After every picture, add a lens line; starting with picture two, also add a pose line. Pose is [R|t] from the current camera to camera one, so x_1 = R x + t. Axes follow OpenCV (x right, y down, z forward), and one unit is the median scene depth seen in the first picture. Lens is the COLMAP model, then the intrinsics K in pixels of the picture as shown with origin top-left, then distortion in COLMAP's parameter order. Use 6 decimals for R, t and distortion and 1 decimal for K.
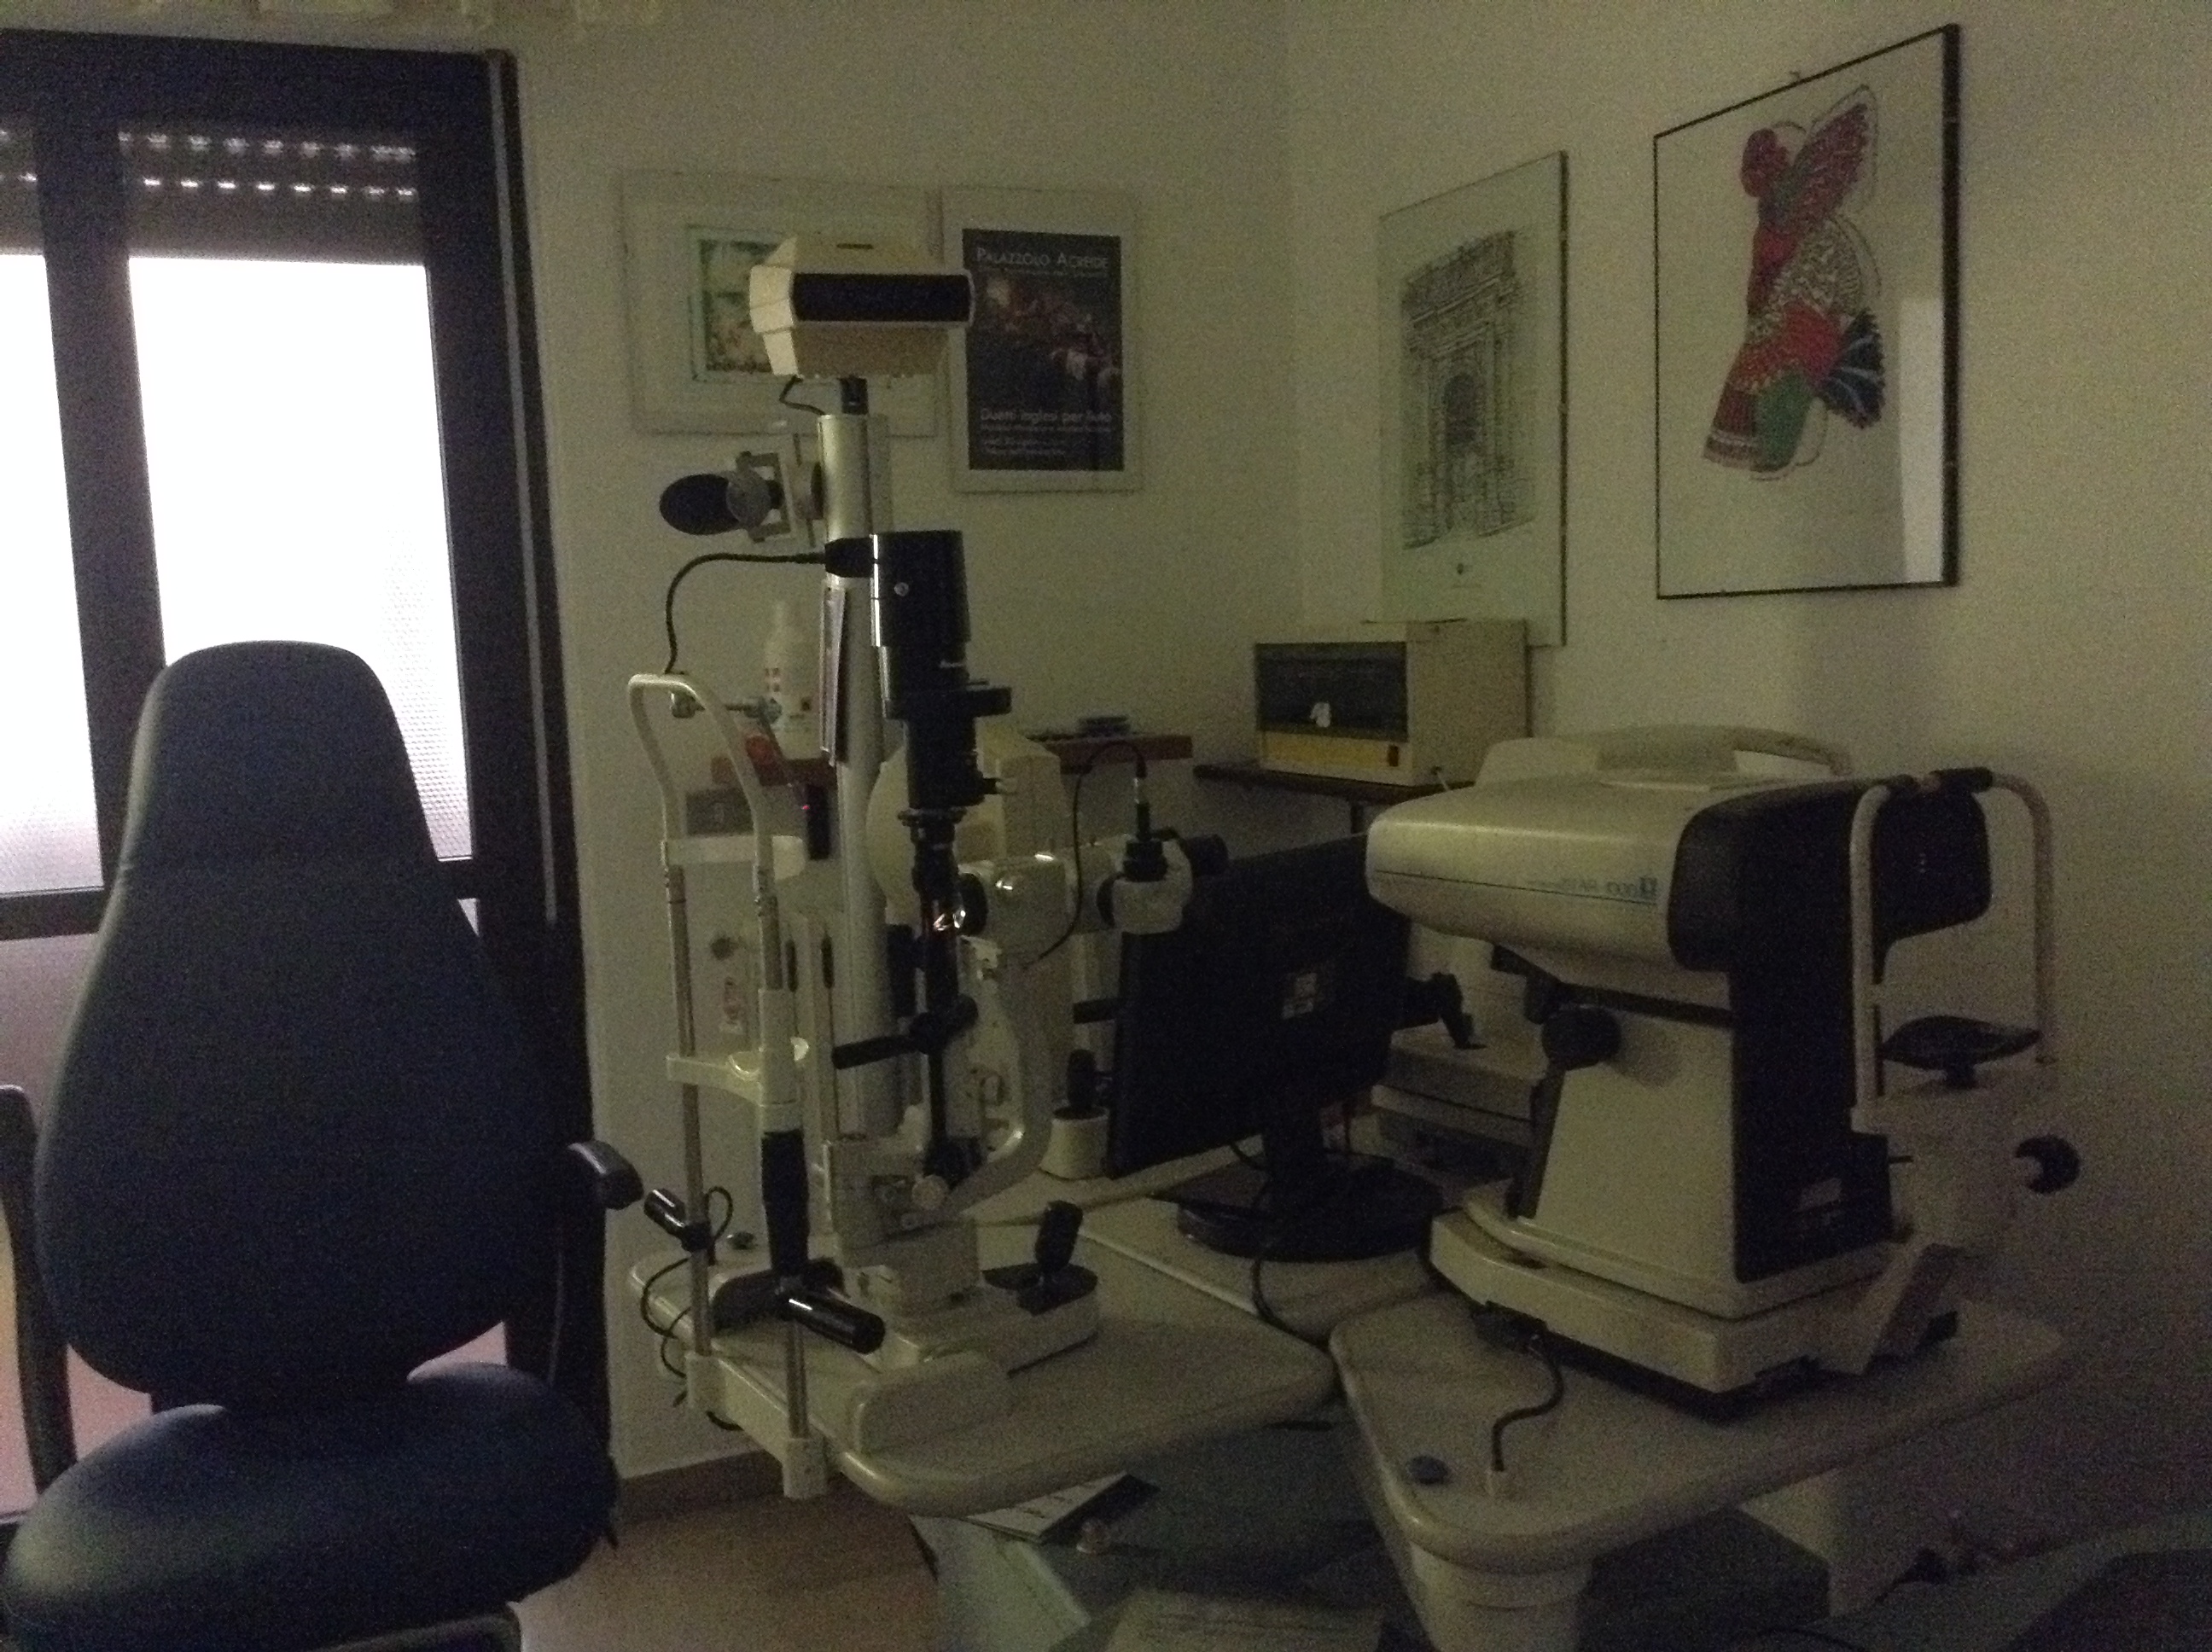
lens RADIAL K [[2077.2, 0, 1106.0], [0, 2077.2, 826.0], [0, 0, 1]] dist [0.169192, -0.296872]
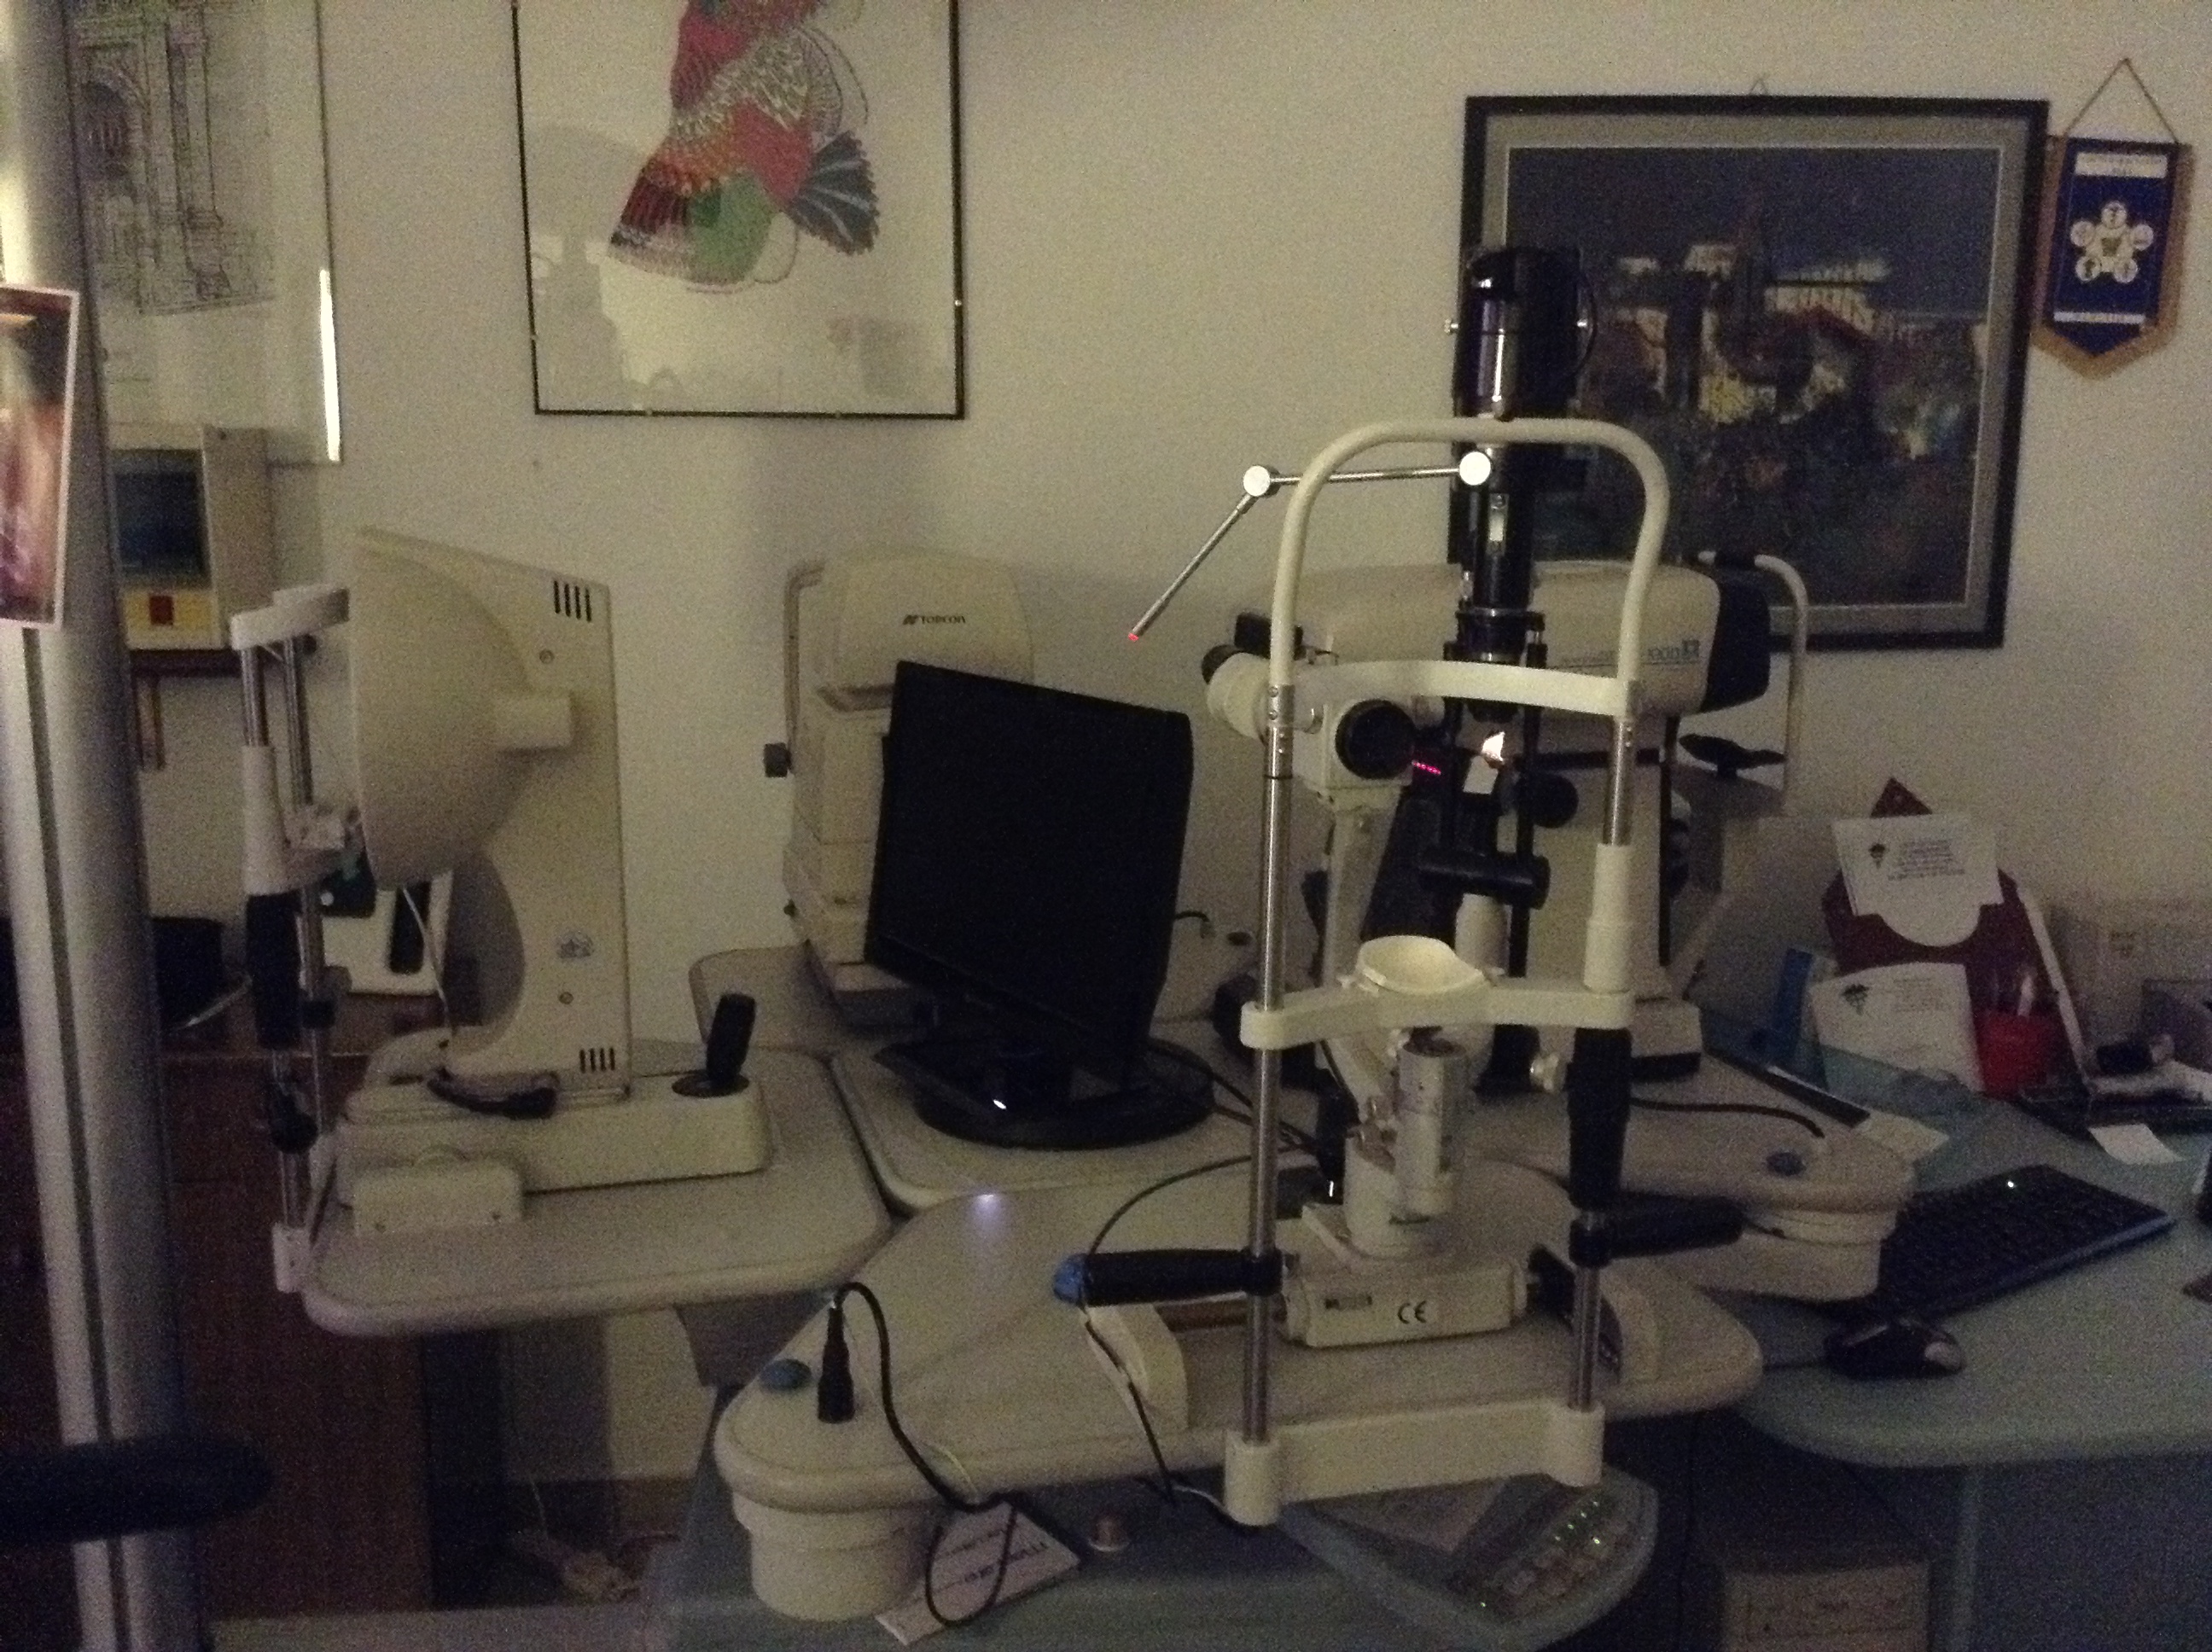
lens RADIAL K [[2077.2, 0, 1106.0], [0, 2077.2, 826.0], [0, 0, 1]] dist [0.169192, -0.296872]
pose [[0.298431, -0.126287, 0.946039, -0.578514], [0.080440, 0.991009, 0.106915, -0.014458], [-0.951035, 0.044193, 0.305906, 0.576521]]
